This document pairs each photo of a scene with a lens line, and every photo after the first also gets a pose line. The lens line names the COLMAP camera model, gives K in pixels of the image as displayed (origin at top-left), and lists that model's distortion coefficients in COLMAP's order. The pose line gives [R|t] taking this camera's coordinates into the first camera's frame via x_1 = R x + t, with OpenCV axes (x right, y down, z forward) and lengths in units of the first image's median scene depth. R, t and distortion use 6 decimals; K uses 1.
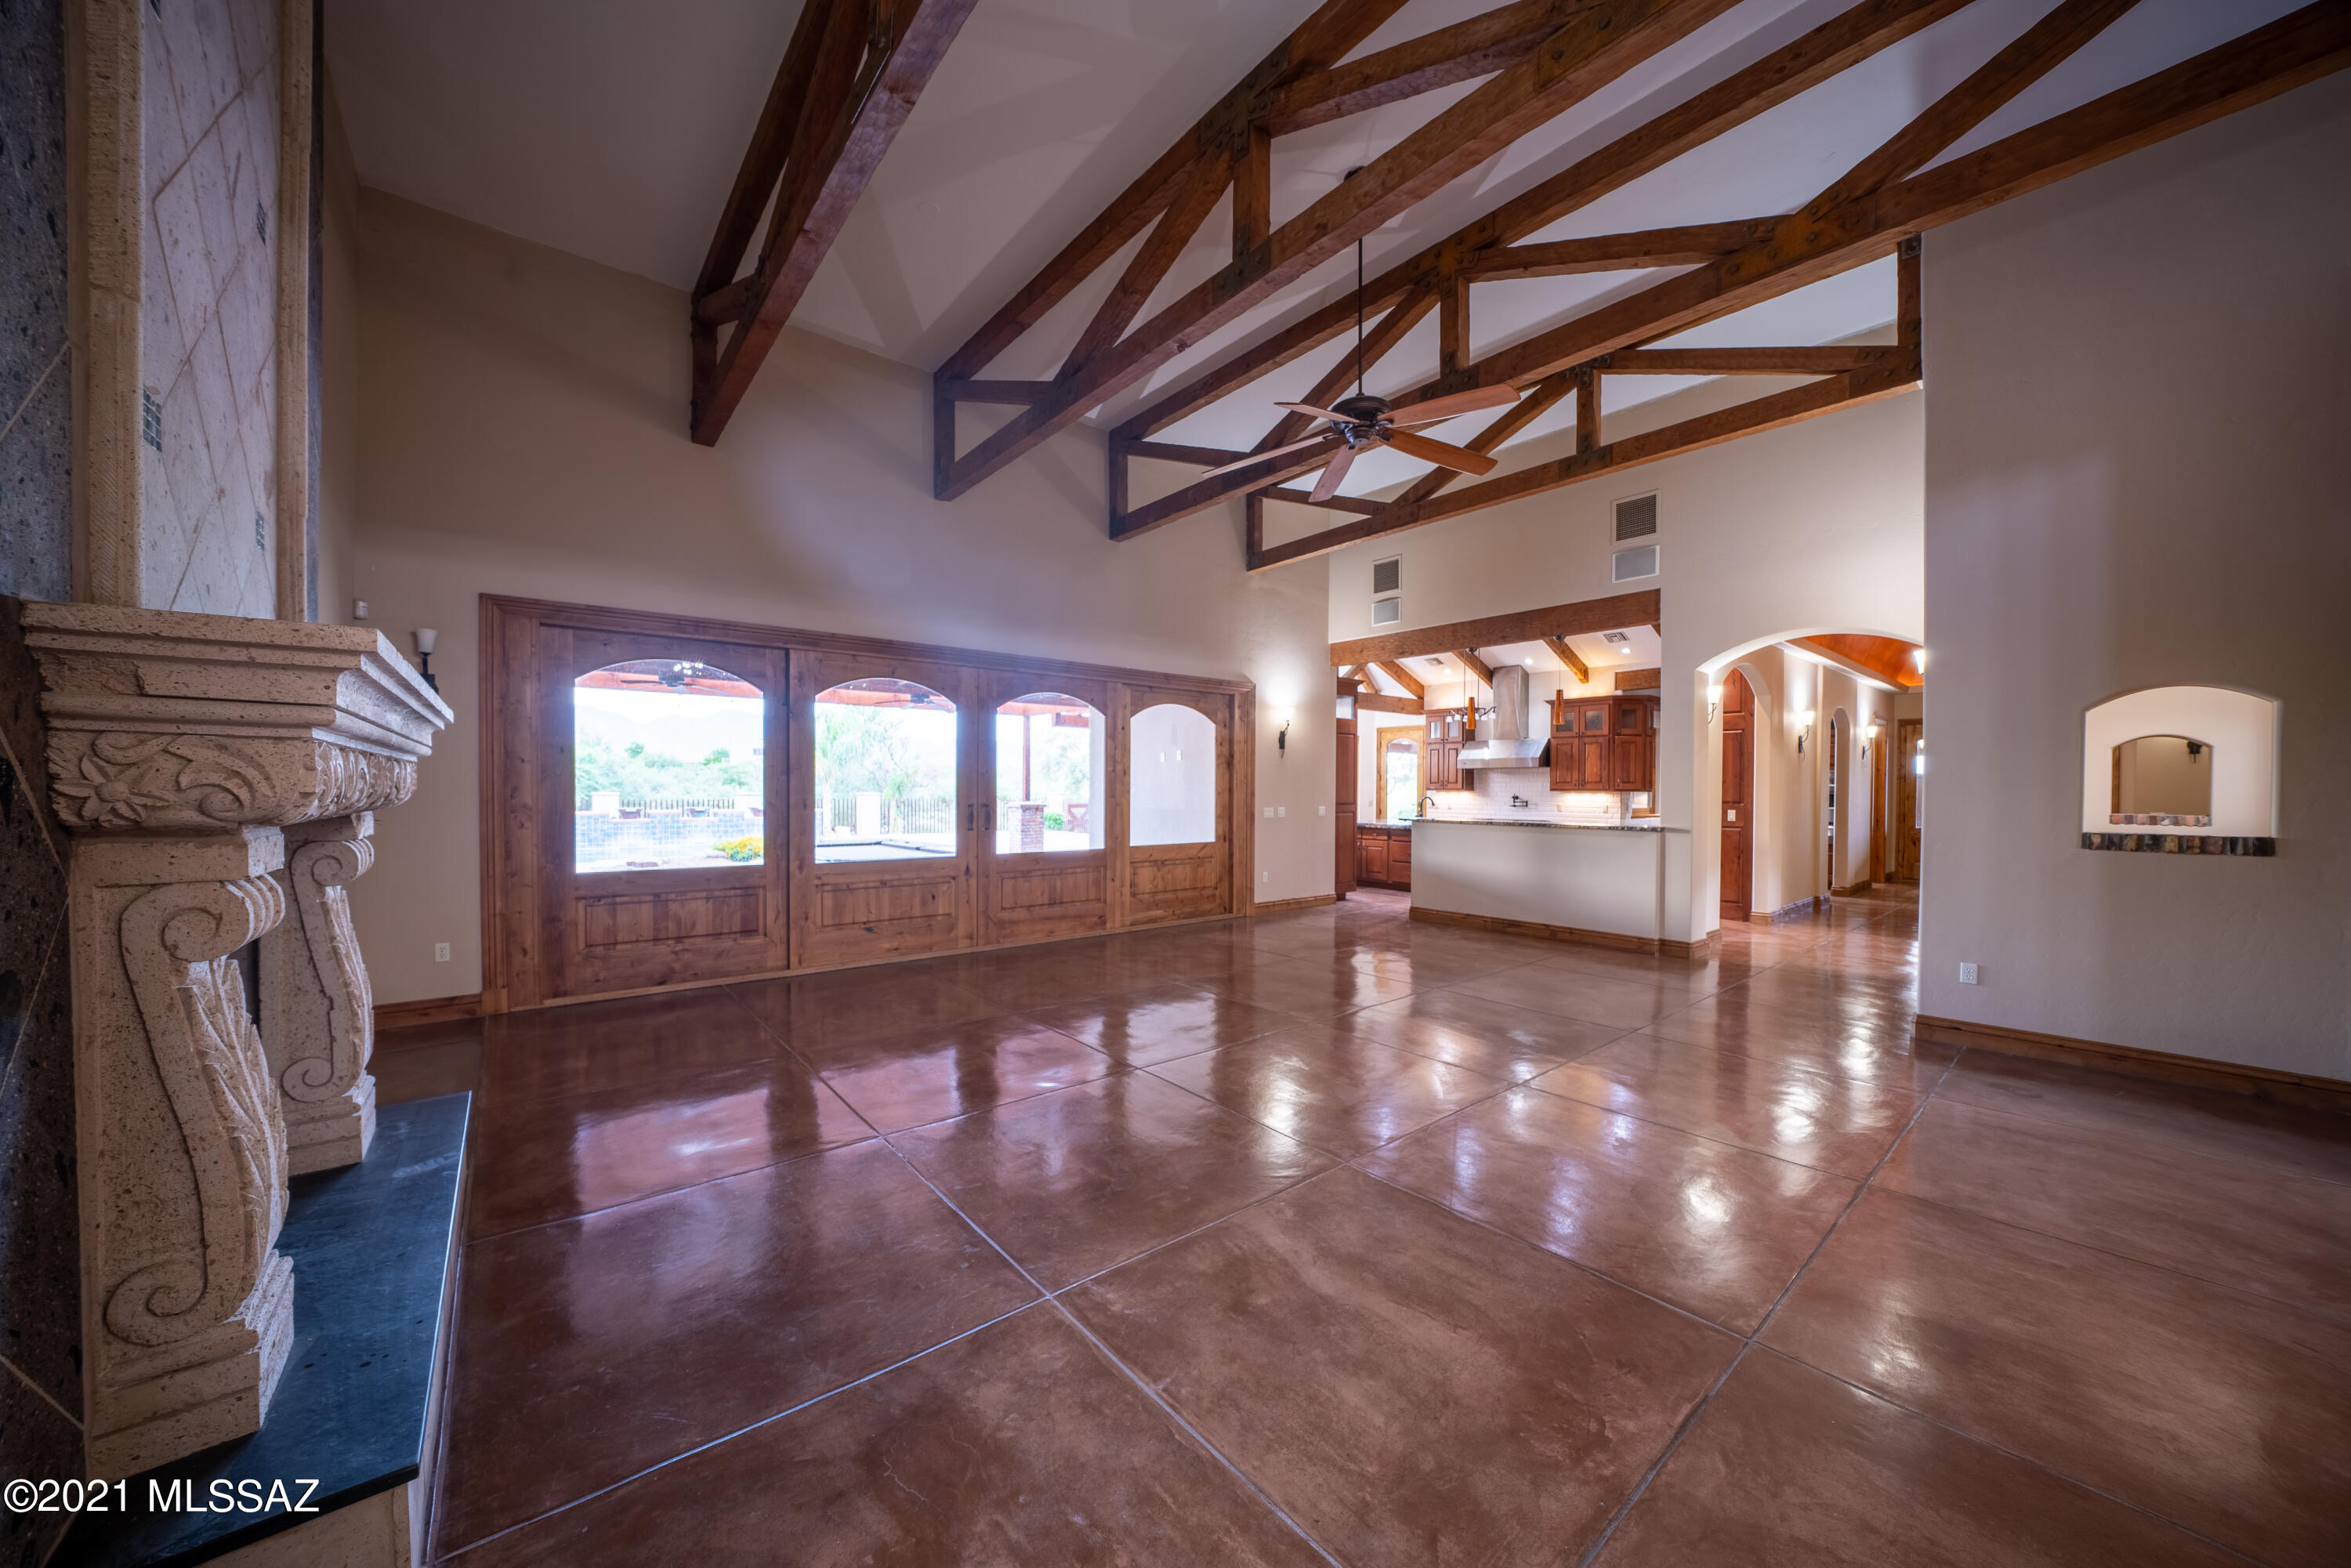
lens RADIAL K [[814.8, 0, 1164.8], [0, 814.8, 796.7], [0, 0, 1]] dist [-0.024682, 0.002576]
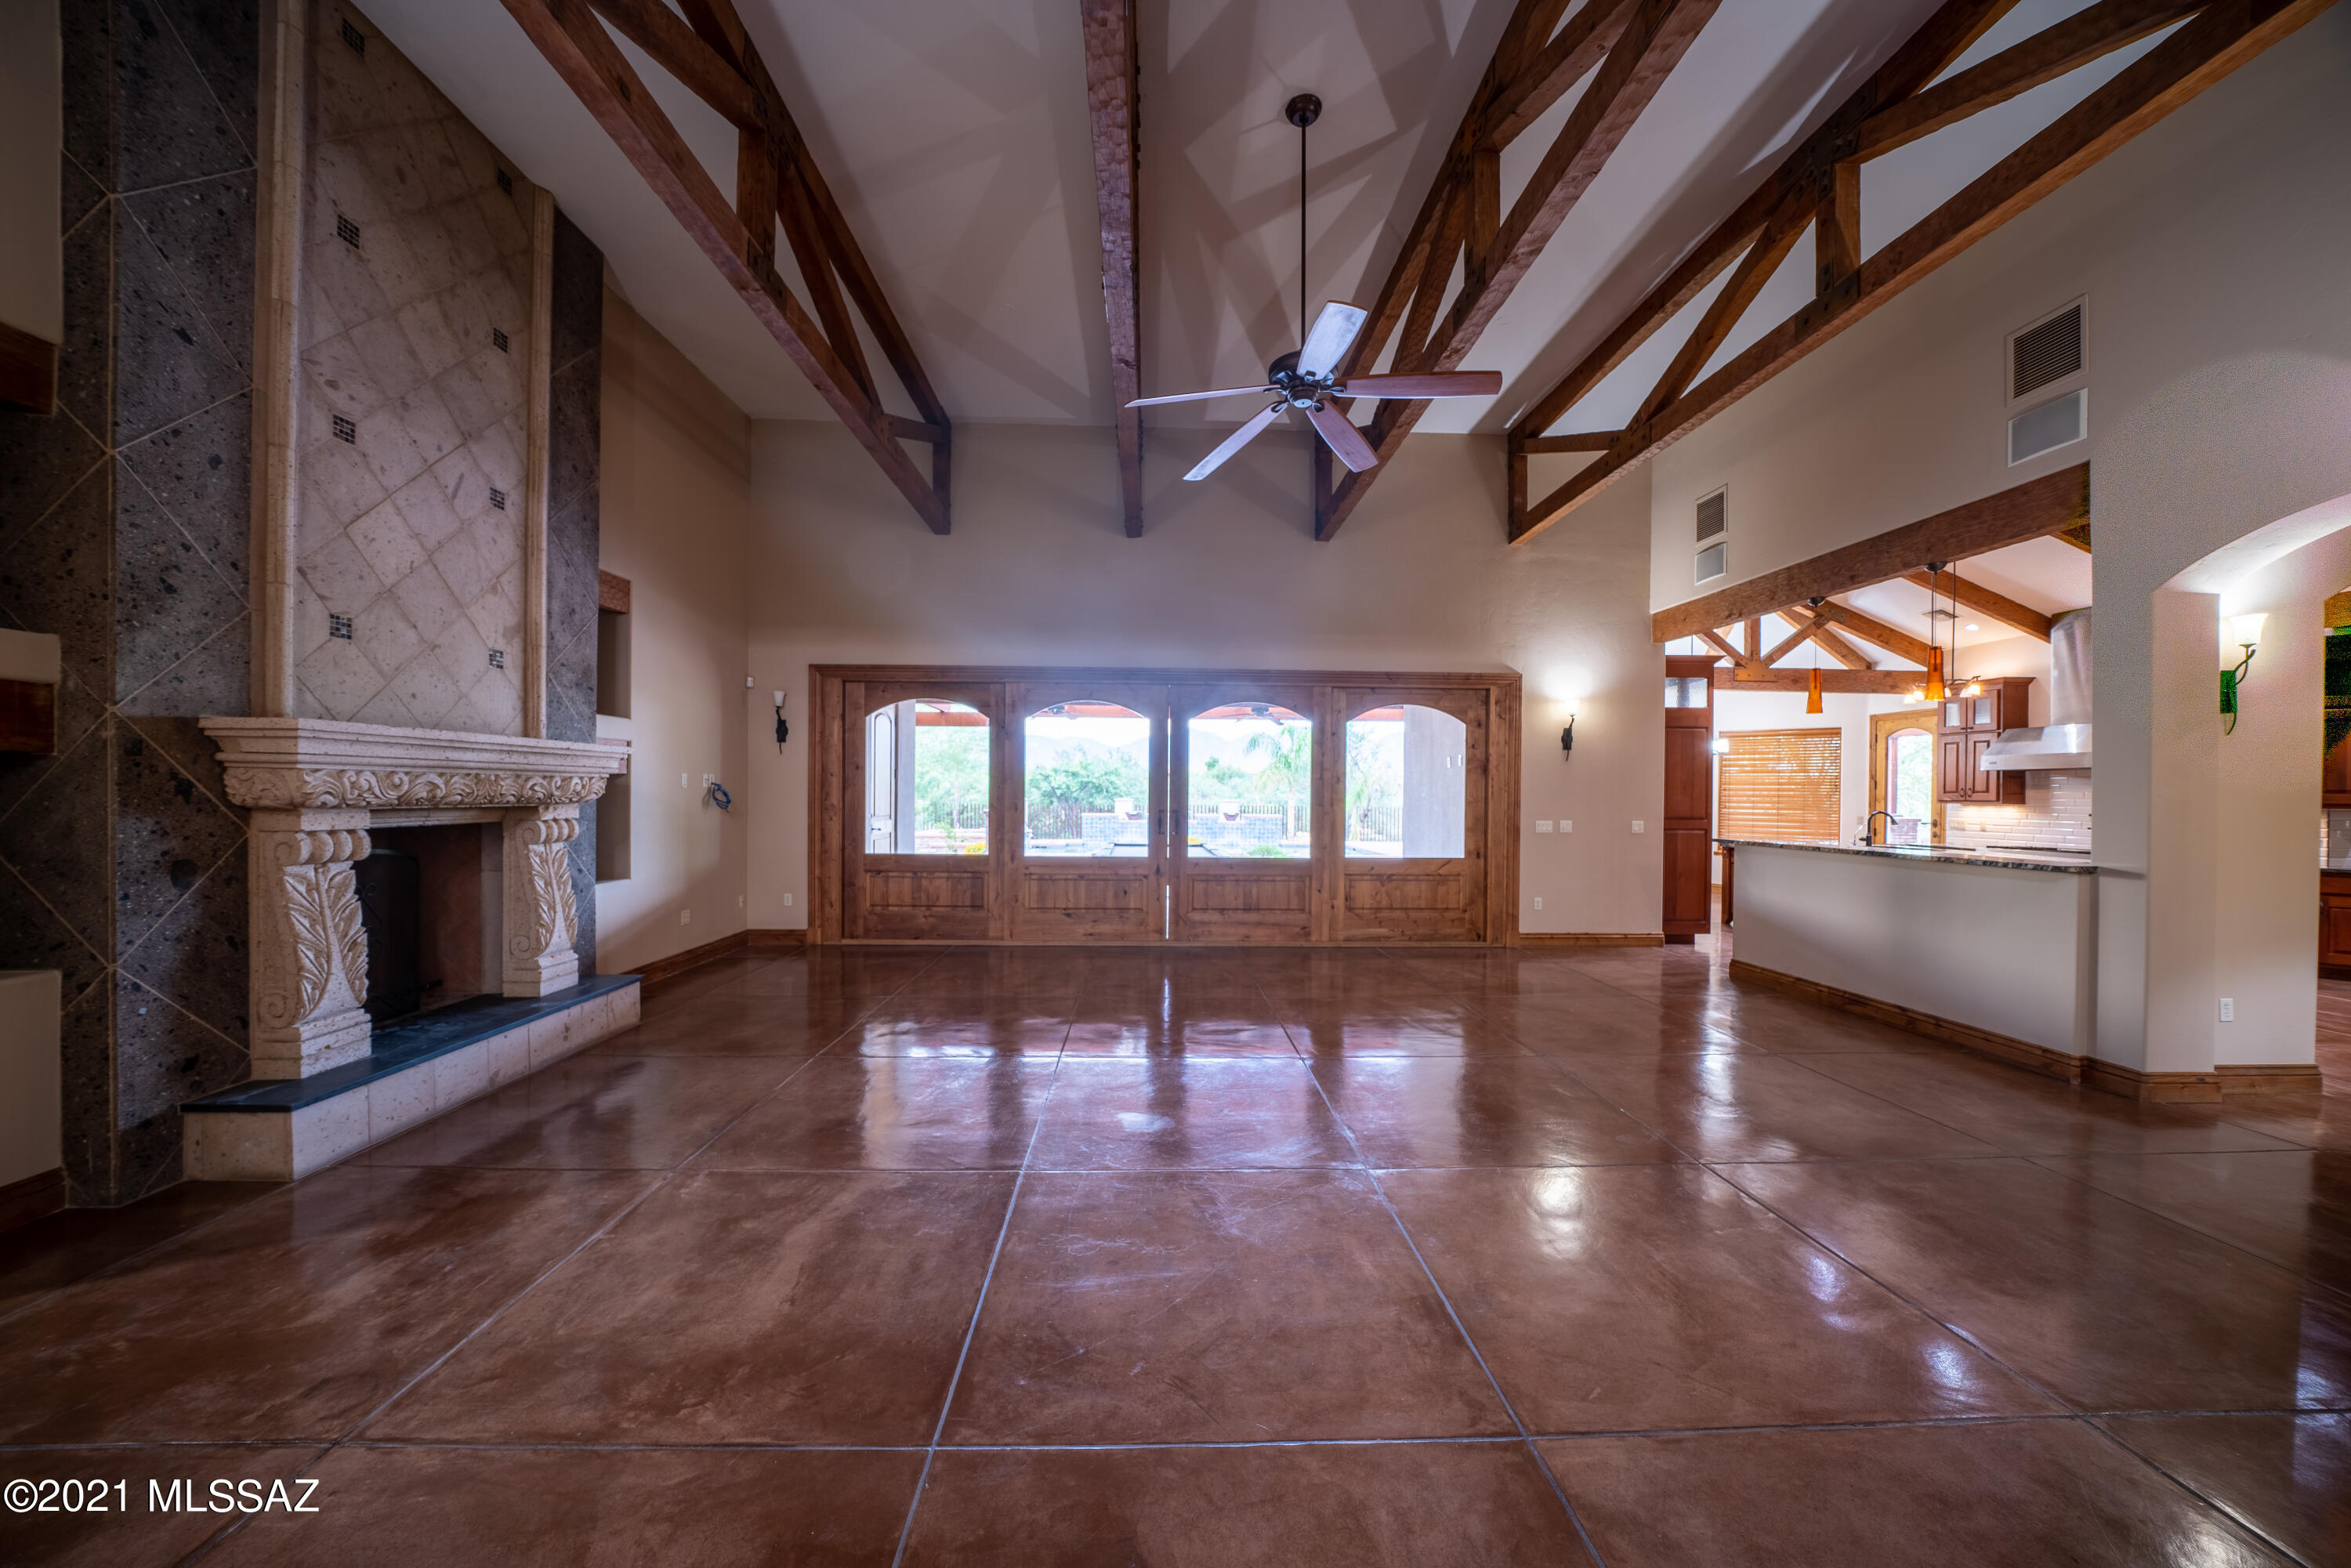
lens RADIAL K [[814.8, 0, 1170.1], [0, 814.8, 797.5], [0, 0, 1]] dist [-0.024682, 0.002576]
pose [[0.795411, 0.005982, -0.606040, 0.381637], [-0.011563, 0.999919, -0.005307, -0.001513], [0.605960, 0.011229, 0.795416, 0.123161]]
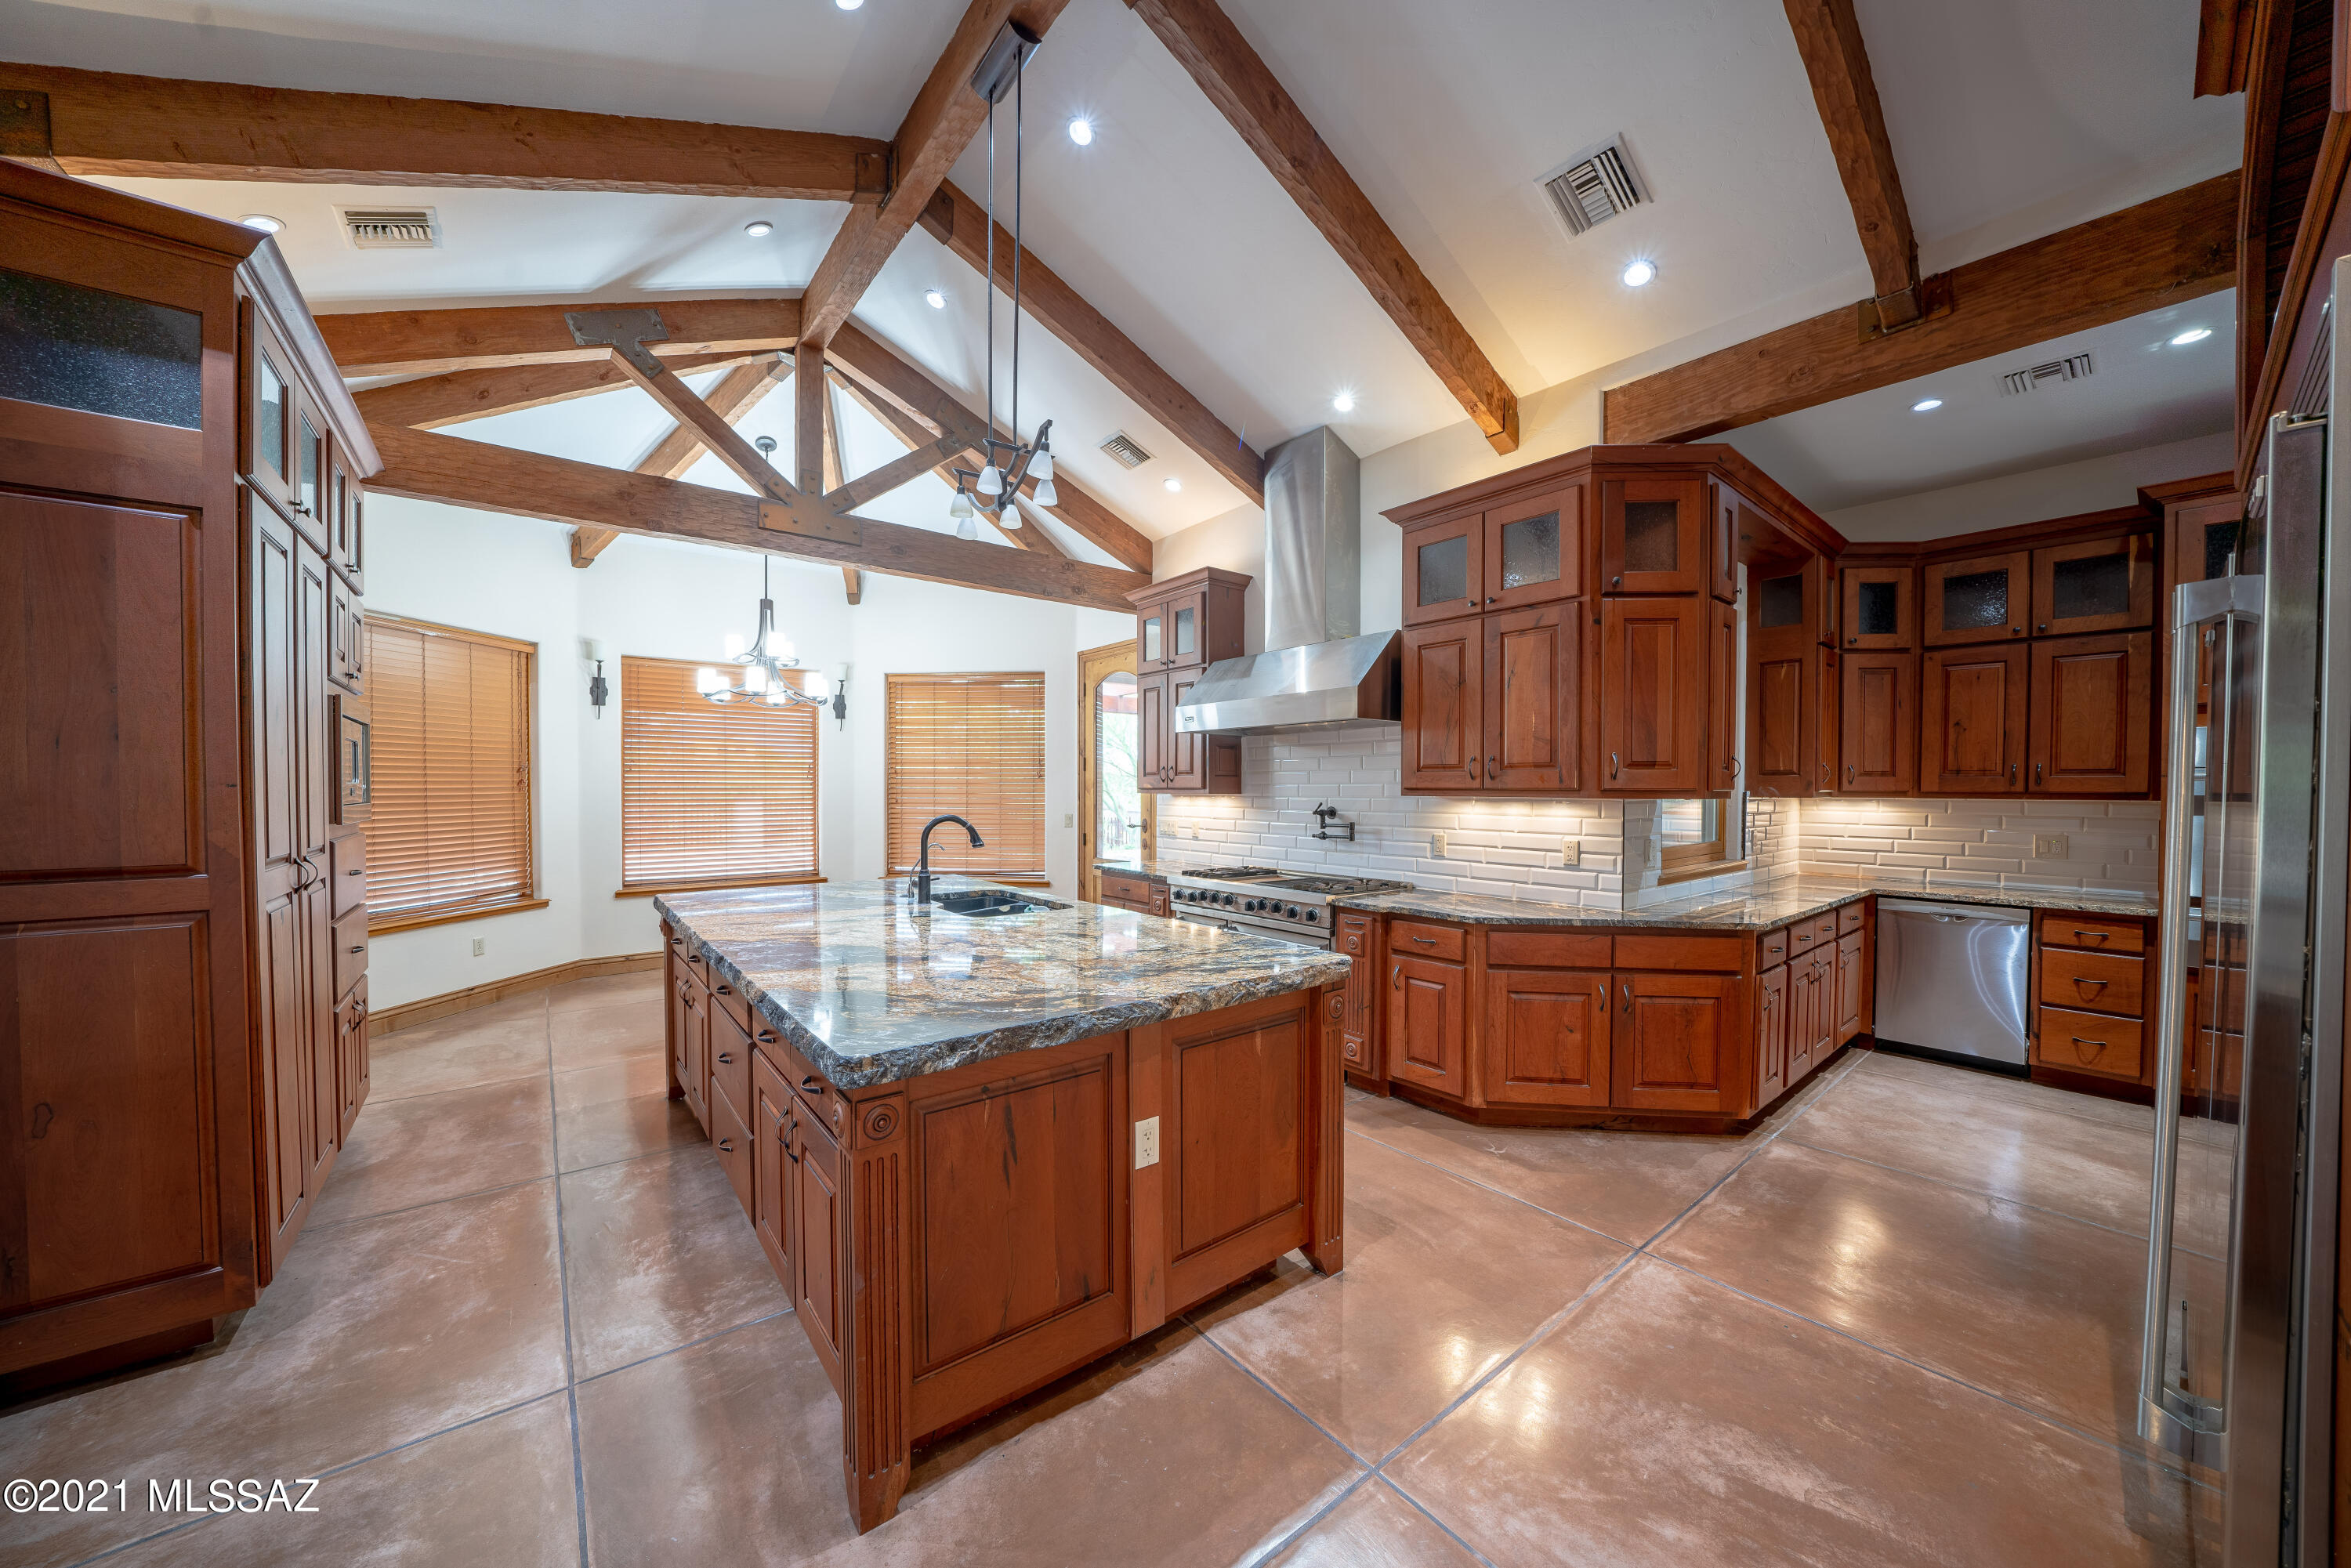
lens RADIAL K [[814.8, 0, 1179.6], [0, 814.8, 795.0], [0, 0, 1]] dist [-0.024682, 0.002576]
pose [[0.999946, -0.000331, 0.010418, 0.601893], [0.000343, 0.999999, -0.001089, -0.010590], [-0.010418, 0.001093, 0.999945, 1.066213]]
